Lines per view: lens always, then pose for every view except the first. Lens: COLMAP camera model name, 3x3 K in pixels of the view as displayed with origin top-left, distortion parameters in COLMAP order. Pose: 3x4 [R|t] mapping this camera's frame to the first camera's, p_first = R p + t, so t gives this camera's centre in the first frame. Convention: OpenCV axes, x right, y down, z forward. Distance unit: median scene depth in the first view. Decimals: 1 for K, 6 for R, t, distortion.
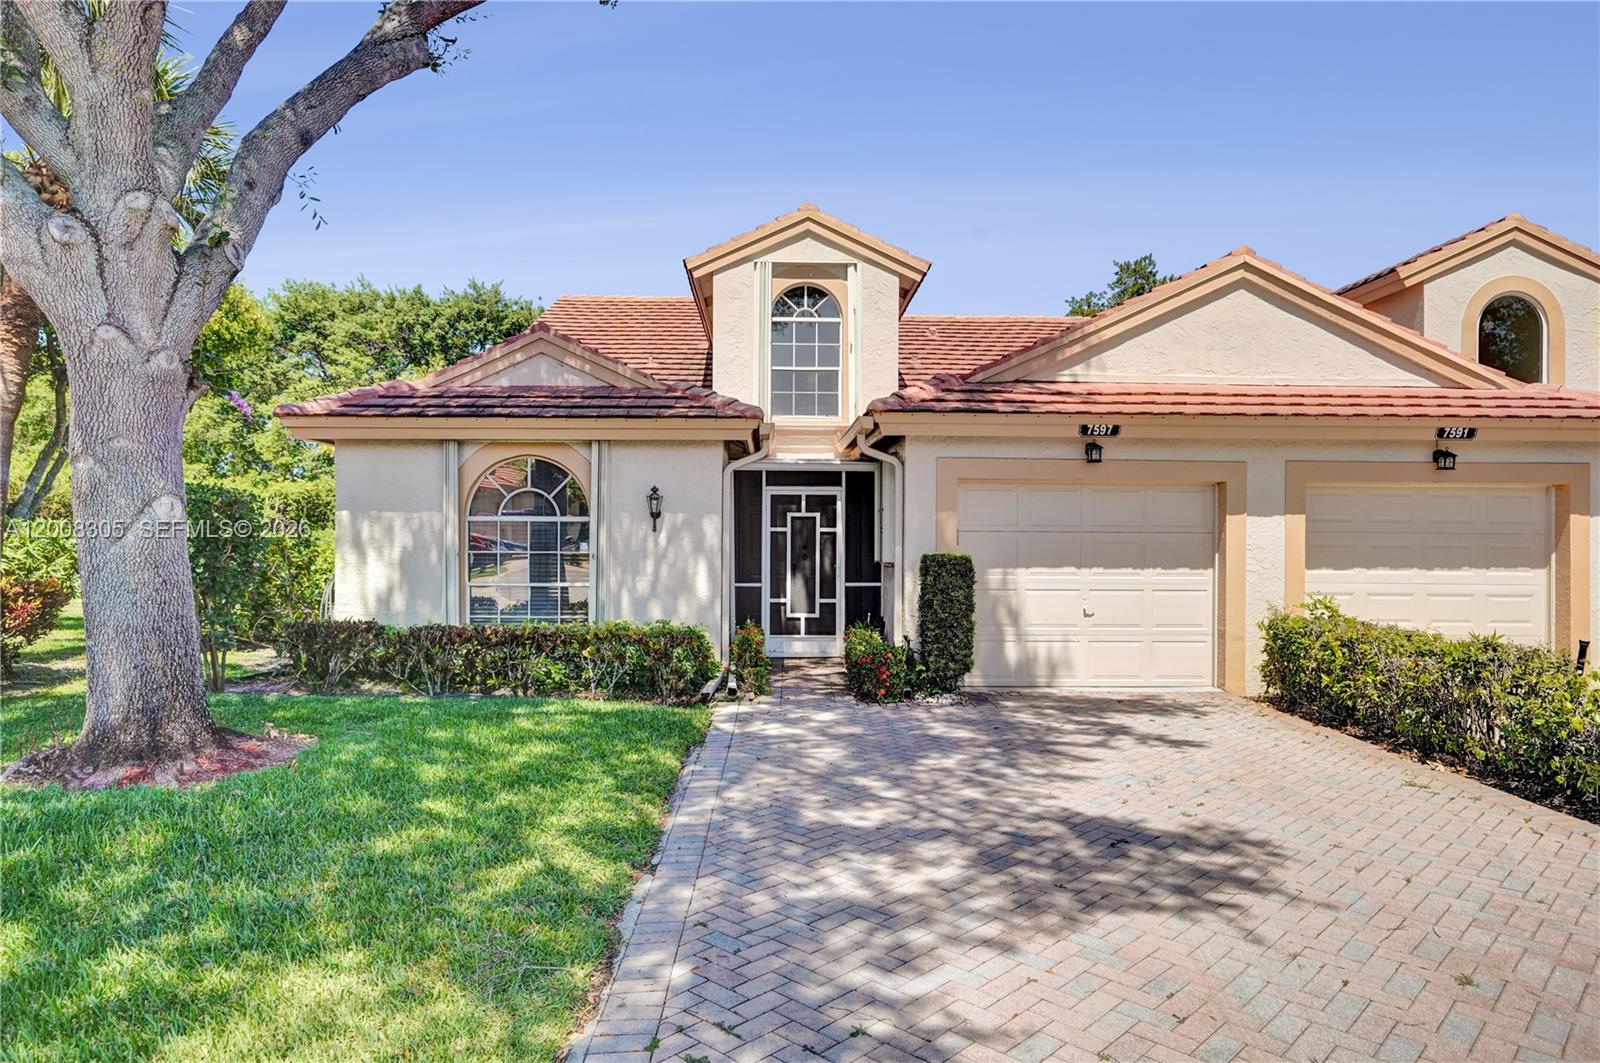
lens RADIAL K [[991.5, 0, 795.0], [0, 991.5, 537.4], [0, 0, 1]] dist [-0.021251, 0.002844]
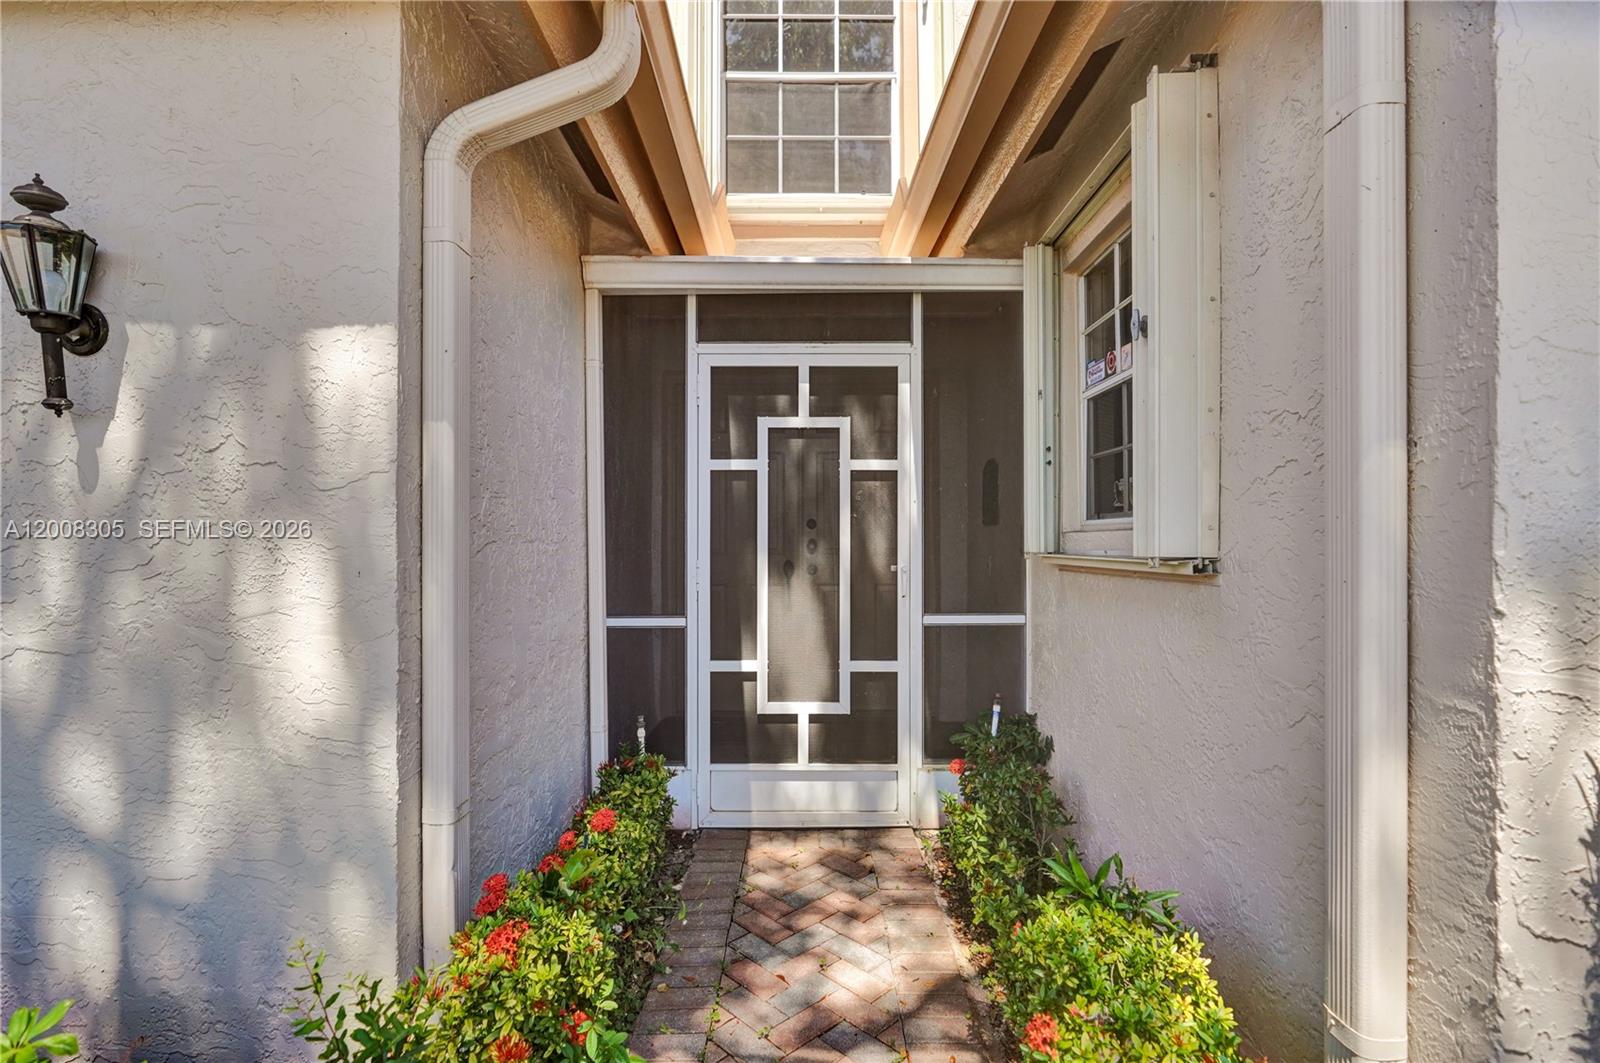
lens RADIAL K [[747.4, 0, 797.0], [0, 747.4, 536.2], [0, 0, 1]] dist [-0.002612, -0.000279]
pose [[0.999819, -0.004680, -0.018455, 0.011351], [0.004635, 0.999986, -0.002484, 0.019125], [0.018467, 0.002398, 0.999827, 0.770054]]
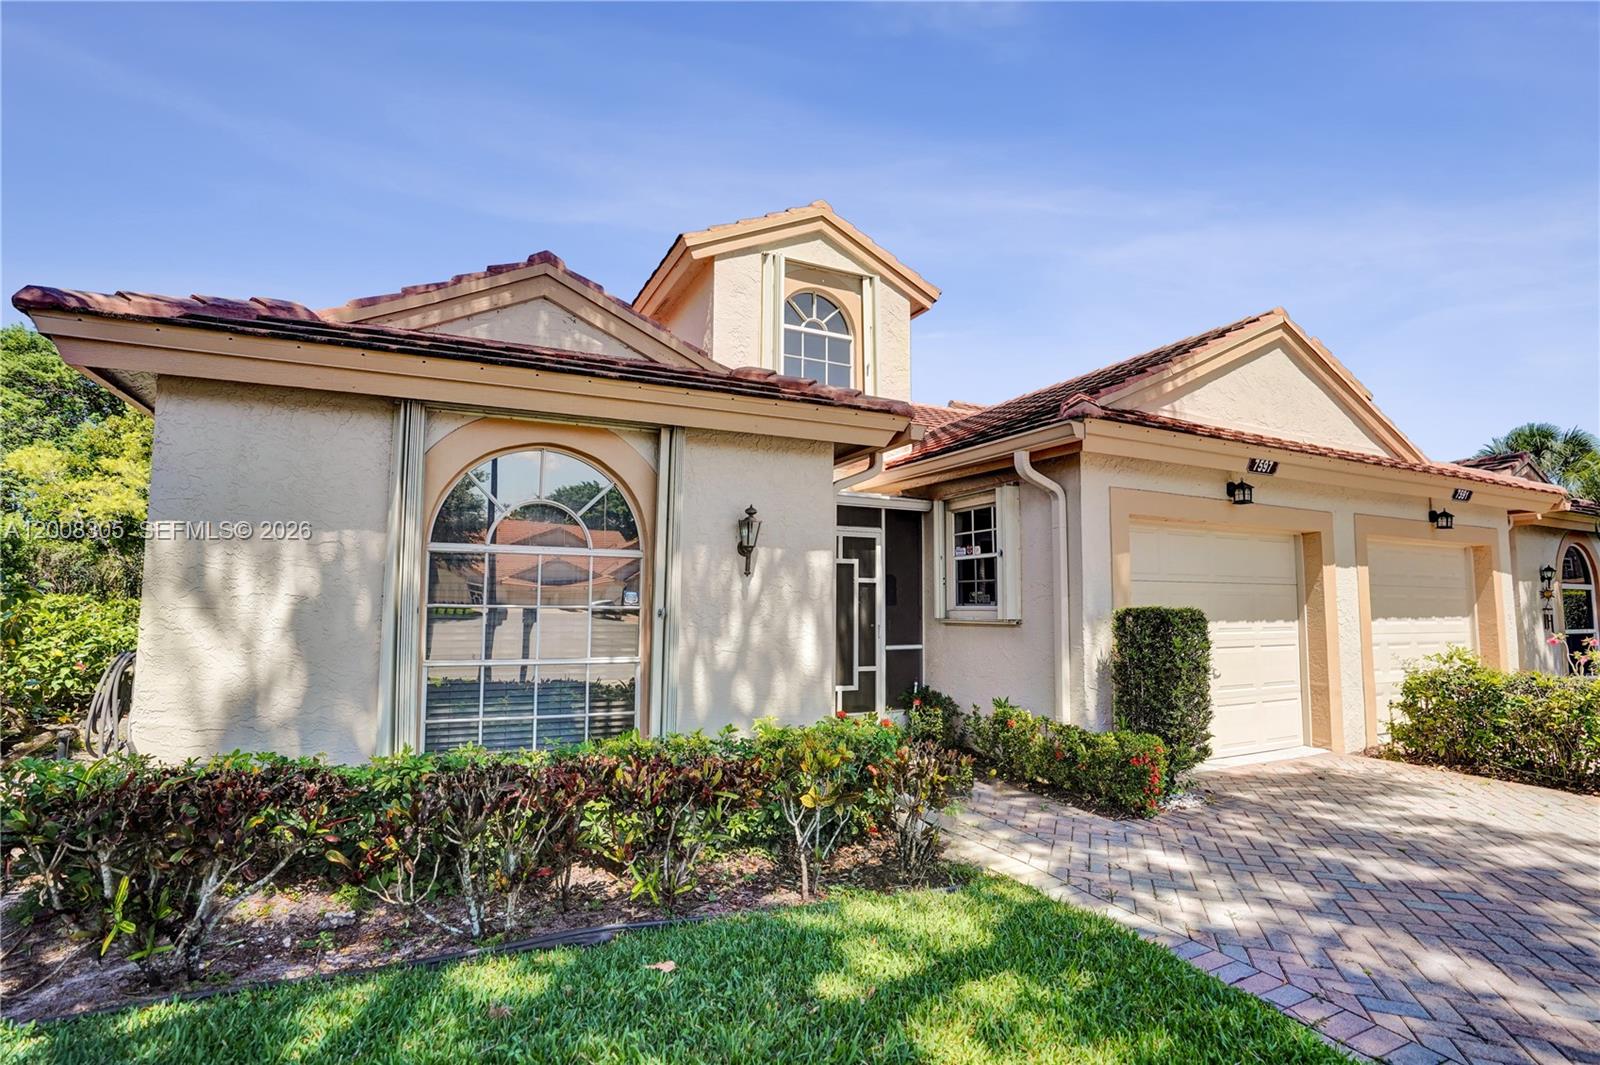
lens RADIAL K [[759.2, 0, 798.1], [0, 759.2, 530.3], [0, 0, 1]] dist [-0.069563, 0.028740]
pose [[0.911396, 0.041178, 0.409464, -0.286471], [-0.003133, 0.995647, -0.093154, 0.010073], [-0.411518, 0.083617, 0.907558, 0.480150]]
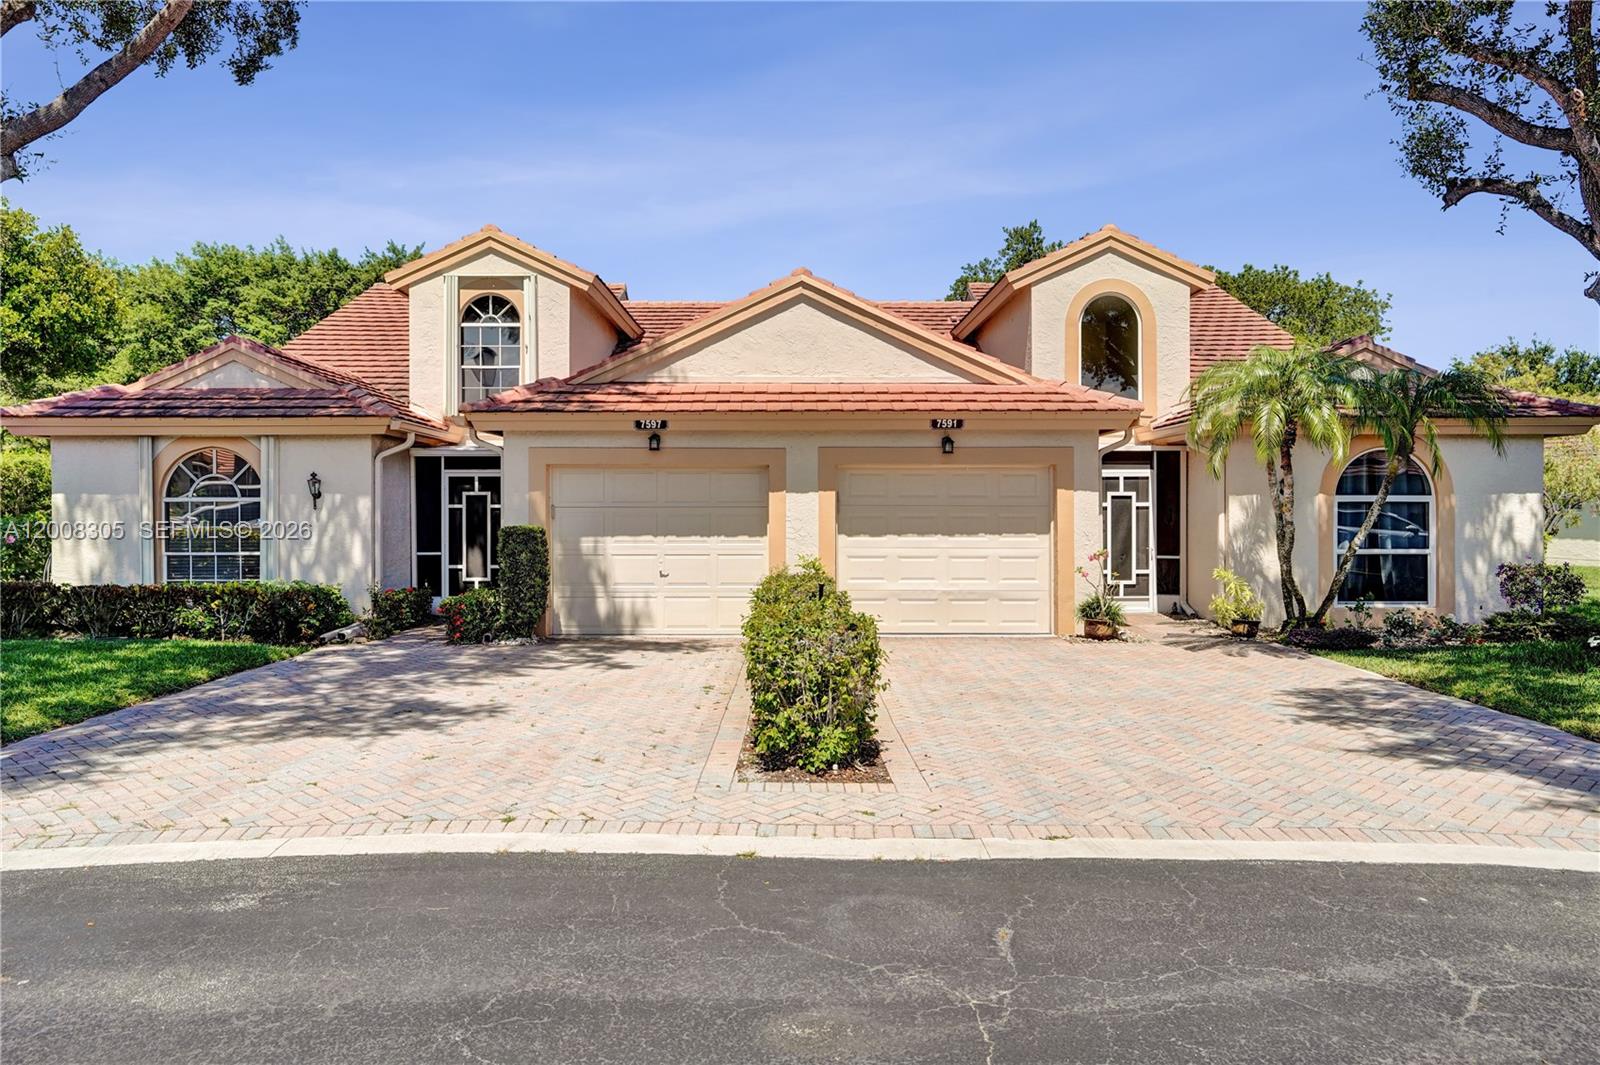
lens RADIAL K [[1104.2, 0, 805.0], [0, 1104.2, 509.1], [0, 0, 1]] dist [-0.028029, 0.043919]
pose [[0.999948, -0.007726, -0.006685, 0.425195], [0.007721, 0.999970, -0.000825, -0.000424], [0.006691, 0.000773, 0.999977, -0.314252]]
